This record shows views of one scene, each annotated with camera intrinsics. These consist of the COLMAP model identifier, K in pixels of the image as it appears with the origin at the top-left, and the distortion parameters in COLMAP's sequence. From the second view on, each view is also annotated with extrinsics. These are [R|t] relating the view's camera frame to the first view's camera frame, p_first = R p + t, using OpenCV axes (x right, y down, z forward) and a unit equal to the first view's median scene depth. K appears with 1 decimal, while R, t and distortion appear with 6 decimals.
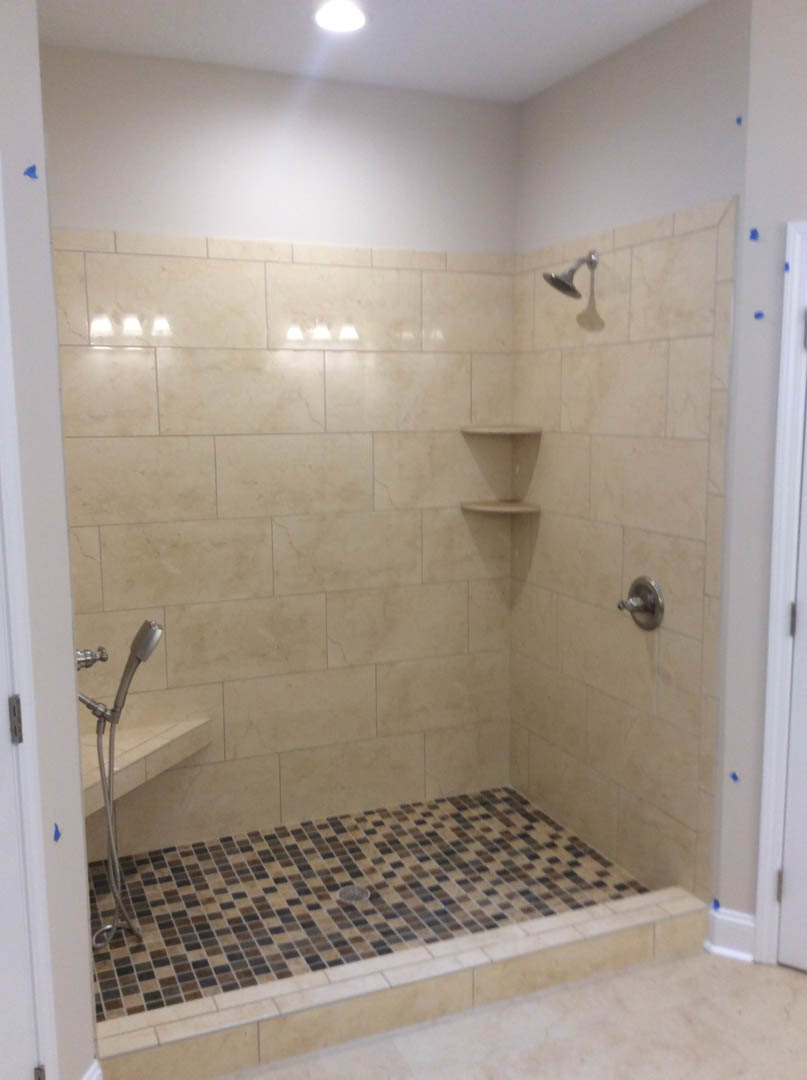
lens RADIAL K [[991.1, 0, 404.3], [0, 991.1, 542.8], [0, 0, 1]] dist [0.144499, -0.259682]
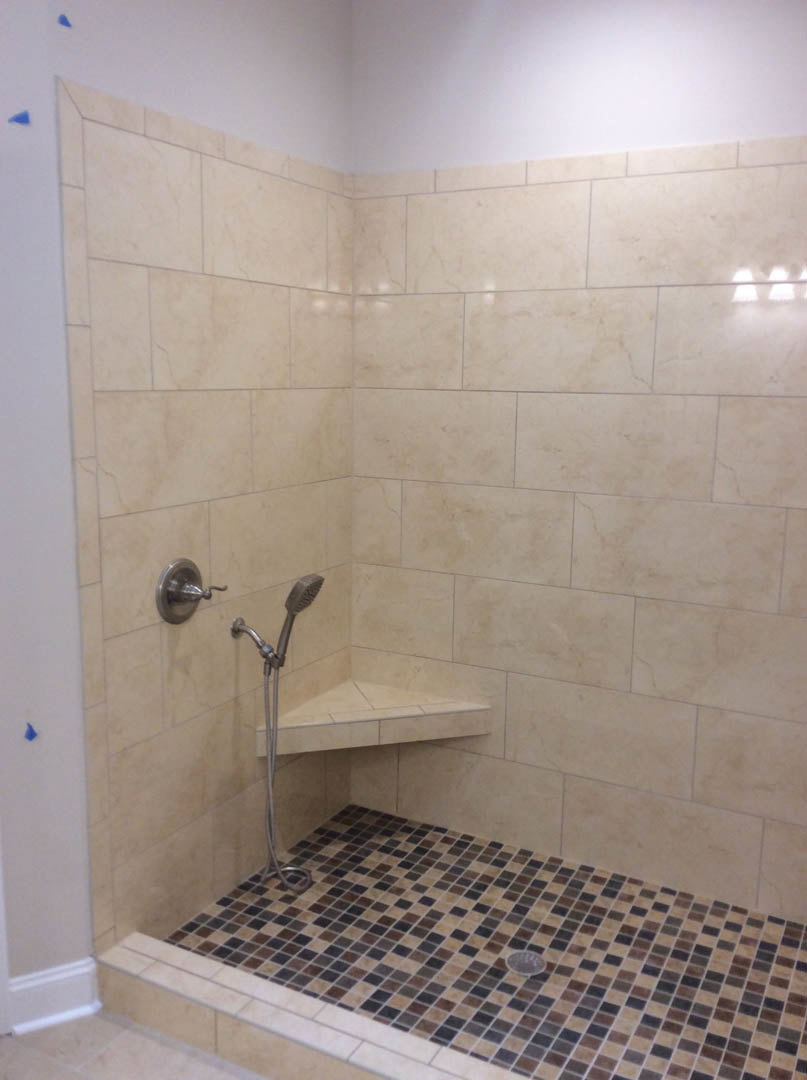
lens RADIAL K [[991.1, 0, 404.3], [0, 991.1, 542.8], [0, 0, 1]] dist [0.144499, -0.259682]
pose [[0.621313, 0.148892, -0.769286, 0.444023], [-0.131509, 0.987669, 0.084945, -0.038197], [0.772448, 0.048391, 0.633232, 0.378409]]
